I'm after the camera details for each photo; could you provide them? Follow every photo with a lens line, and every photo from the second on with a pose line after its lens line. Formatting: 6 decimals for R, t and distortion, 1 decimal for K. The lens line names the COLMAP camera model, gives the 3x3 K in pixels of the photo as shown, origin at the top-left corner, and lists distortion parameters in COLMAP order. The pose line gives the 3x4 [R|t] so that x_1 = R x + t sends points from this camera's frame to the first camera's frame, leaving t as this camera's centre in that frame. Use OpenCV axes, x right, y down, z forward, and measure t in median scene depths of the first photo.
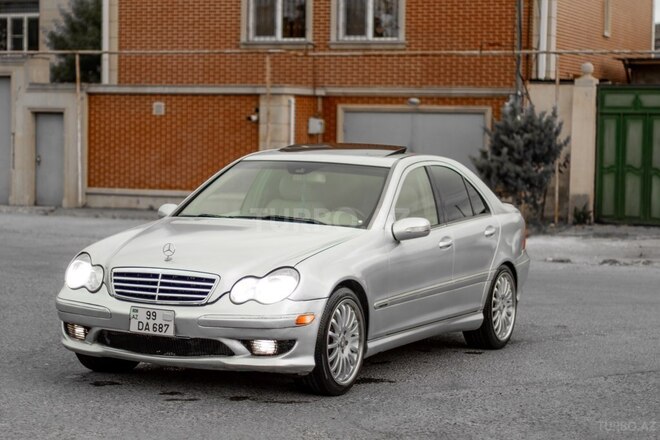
lens RADIAL K [[1635.3, 0, 330.0], [0, 1635.3, 220.0], [0, 0, 1]] dist [-0.002044, -0.217411]
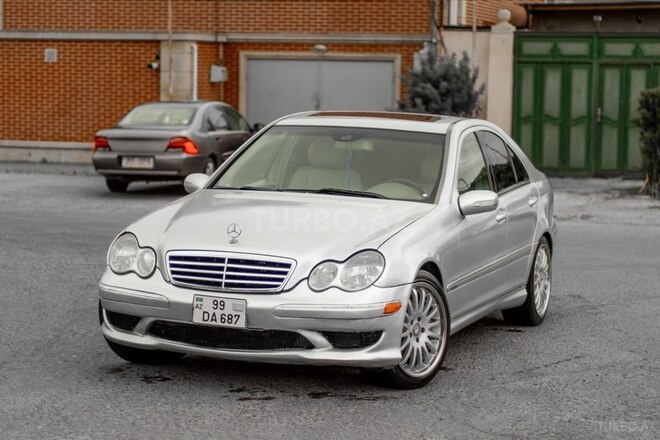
lens RADIAL K [[1657.2, 0, 330.0], [0, 1657.2, 220.0], [0, 0, 1]] dist [-0.027691, 0.639673]
pose [[0.995126, -0.008663, 0.098229, -0.045915], [0.005269, 0.999382, 0.034762, -0.006416], [-0.098469, -0.034075, 0.994557, 0.031659]]
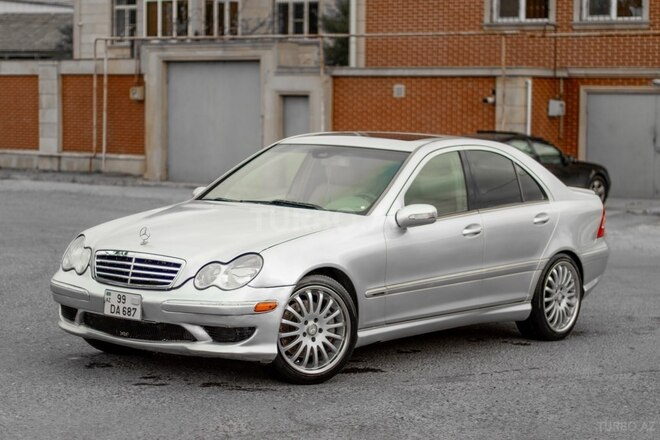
lens RADIAL K [[1635.3, 0, 330.0], [0, 1635.3, 220.0], [0, 0, 1]] dist [-0.002044, -0.217411]
pose [[0.977810, 0.011643, -0.209170, 0.075222], [-0.009356, 0.999885, 0.011918, -0.001073], [0.209285, -0.009697, 0.977807, 0.015454]]
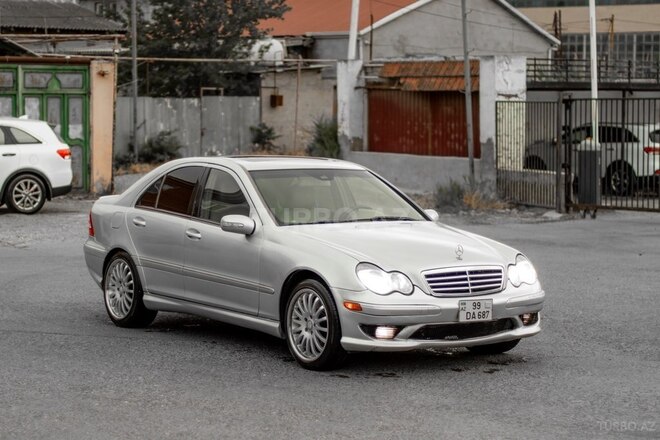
lens RADIAL K [[1635.3, 0, 330.0], [0, 1635.3, 220.0], [0, 0, 1]] dist [-0.002044, -0.217411]
pose [[0.477329, -0.081472, 0.874940, -0.402718], [0.050635, 0.996588, 0.065175, -0.029364], [-0.877265, 0.013192, 0.479826, 0.173159]]
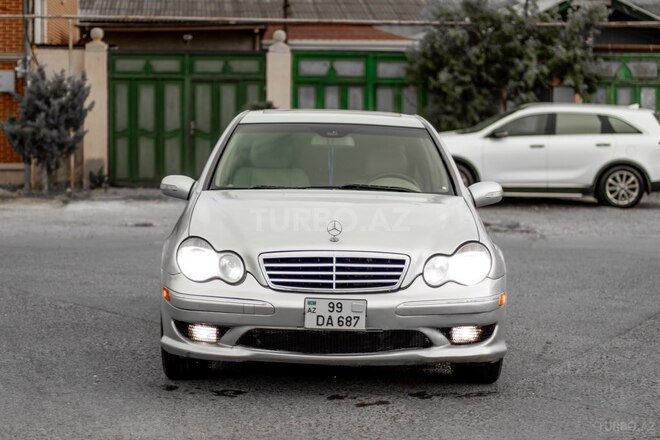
lens RADIAL K [[1518.9, 0, 330.0], [0, 1518.9, 220.0], [0, 0, 1]] dist [0.083881, 0.017984]
pose [[0.891121, -0.045690, 0.451460, -0.154330], [0.034578, 0.998862, 0.032838, -0.004038], [-0.452447, -0.013652, 0.891687, 0.102485]]
